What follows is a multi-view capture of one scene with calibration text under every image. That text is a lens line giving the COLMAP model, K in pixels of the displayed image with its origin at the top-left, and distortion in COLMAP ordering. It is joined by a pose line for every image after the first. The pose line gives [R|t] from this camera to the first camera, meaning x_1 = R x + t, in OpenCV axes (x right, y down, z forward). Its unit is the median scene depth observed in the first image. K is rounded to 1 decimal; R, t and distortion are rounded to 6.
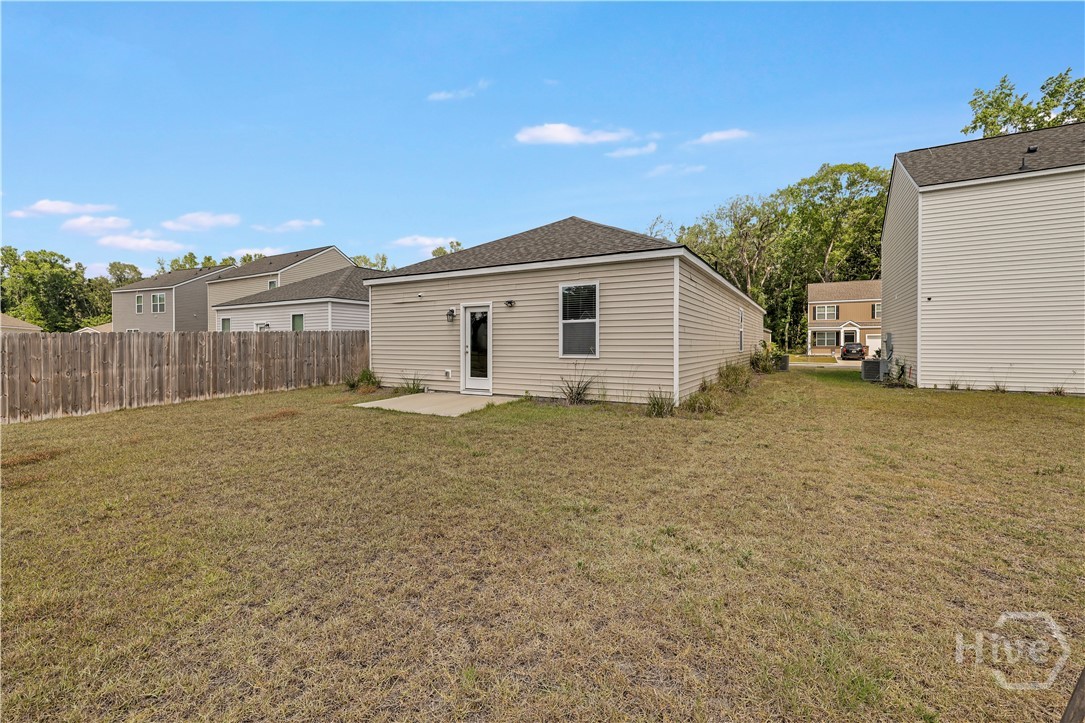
lens RADIAL K [[465.0, 0, 541.4], [0, 465.0, 351.5], [0, 0, 1]] dist [0.000785, -0.000318]
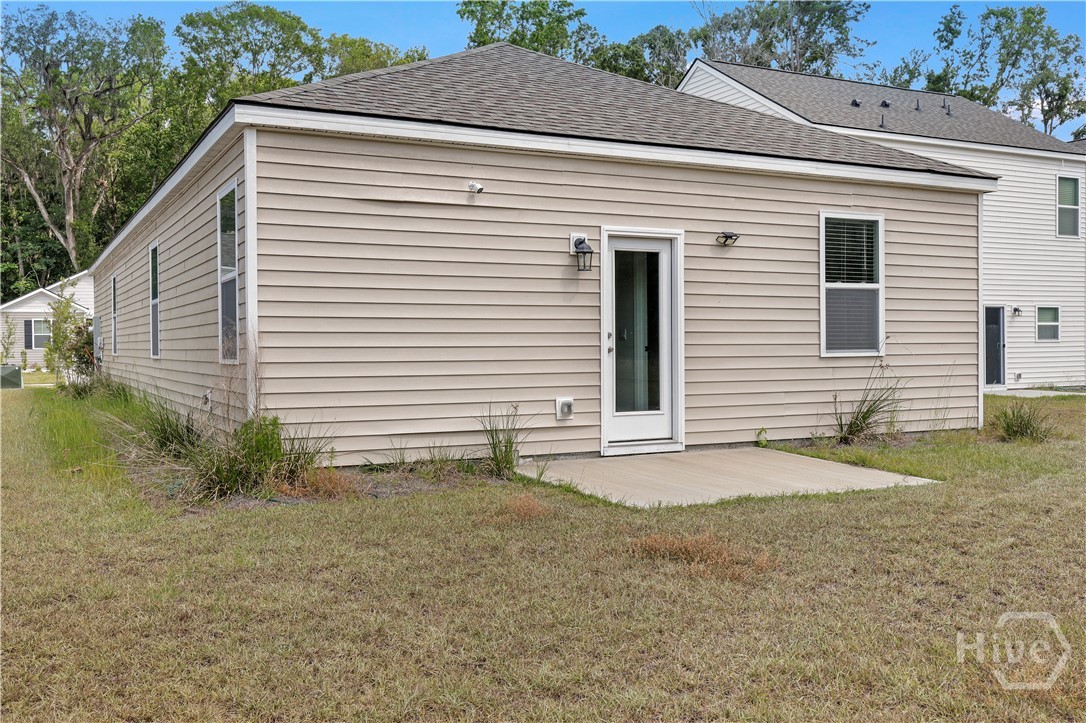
lens RADIAL K [[1023.1, 0, 535.1], [0, 1023.1, 359.4], [0, 0, 1]] dist [0.003819, 0.000000]
pose [[0.540239, -0.014229, 0.841391, -0.993716], [0.018776, 0.999812, 0.004853, 0.004189], [-0.841302, 0.013176, 0.540405, 0.624505]]
